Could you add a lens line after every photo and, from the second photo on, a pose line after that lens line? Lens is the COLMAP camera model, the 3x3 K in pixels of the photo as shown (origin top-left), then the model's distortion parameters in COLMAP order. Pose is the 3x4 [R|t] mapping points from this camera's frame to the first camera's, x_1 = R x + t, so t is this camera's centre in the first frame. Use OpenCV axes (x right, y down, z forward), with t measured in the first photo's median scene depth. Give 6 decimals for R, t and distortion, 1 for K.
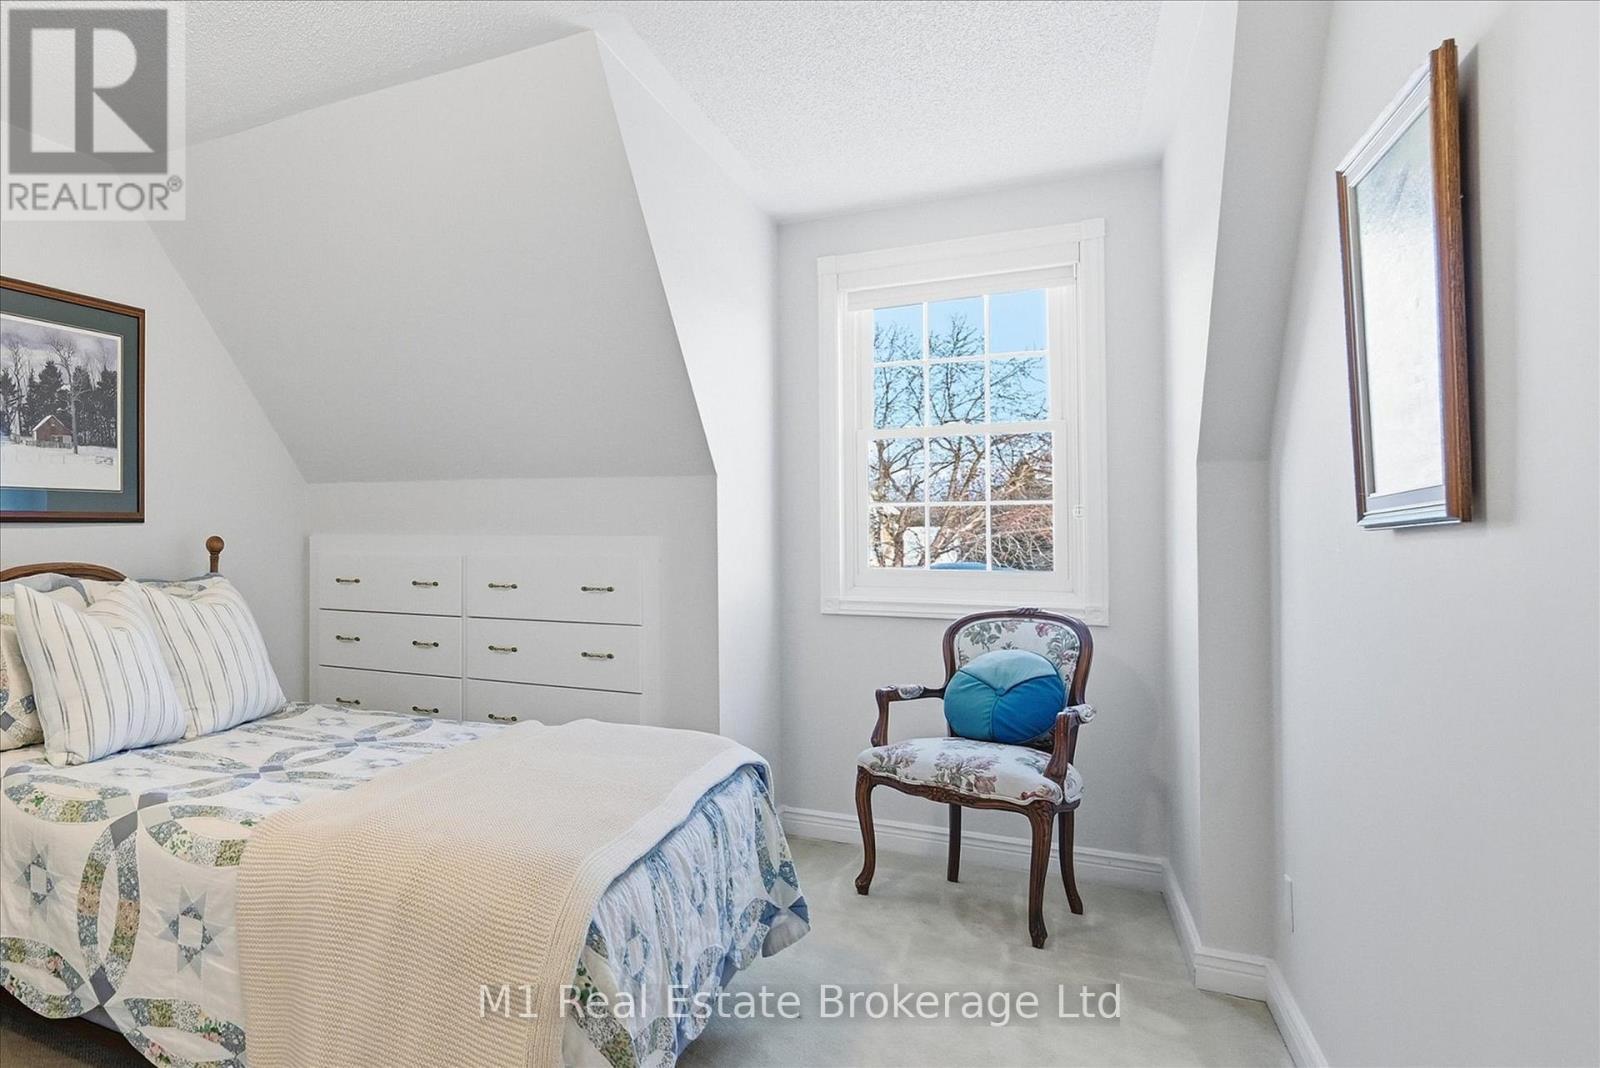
lens RADIAL K [[644.1, 0, 804.1], [0, 644.1, 516.3], [0, 0, 1]] dist [0.000099, -0.000052]
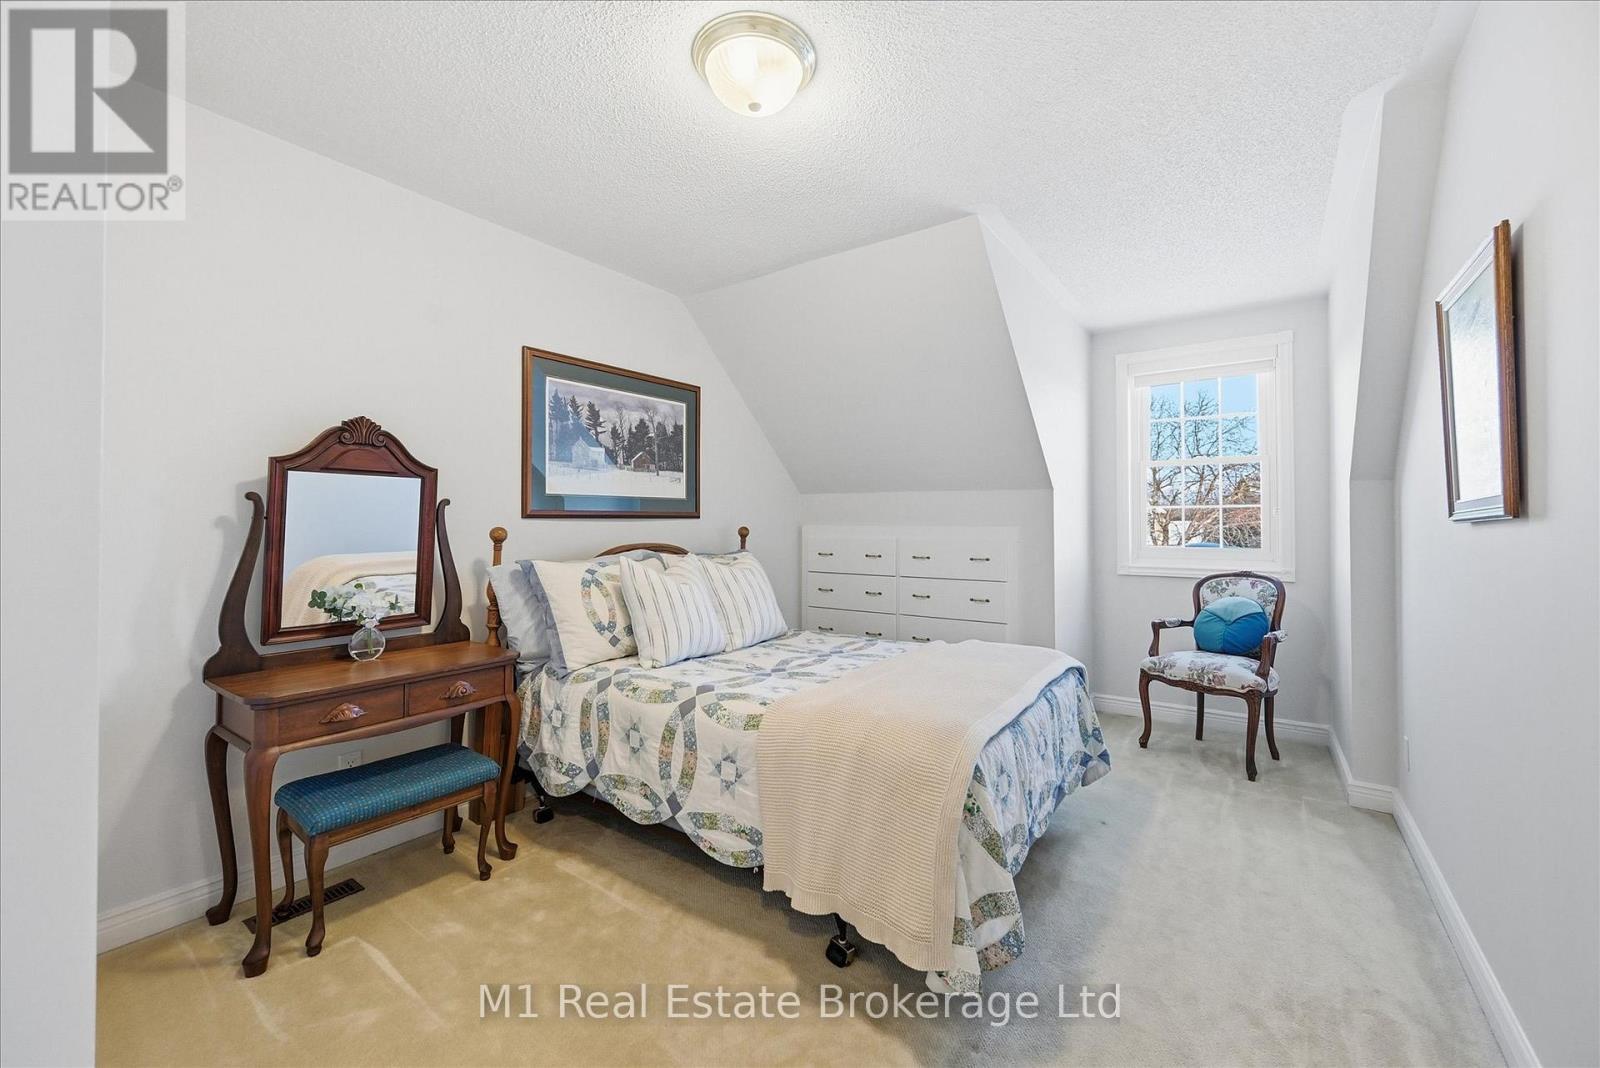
lens RADIAL K [[644.1, 0, 804.1], [0, 644.1, 516.3], [0, 0, 1]] dist [0.000099, -0.000052]
pose [[1.000000, 0.000016, 0.000160, -0.762675], [-0.000016, 1.000000, -0.000060, 0.004834], [-0.000160, 0.000060, 1.000000, -0.619655]]
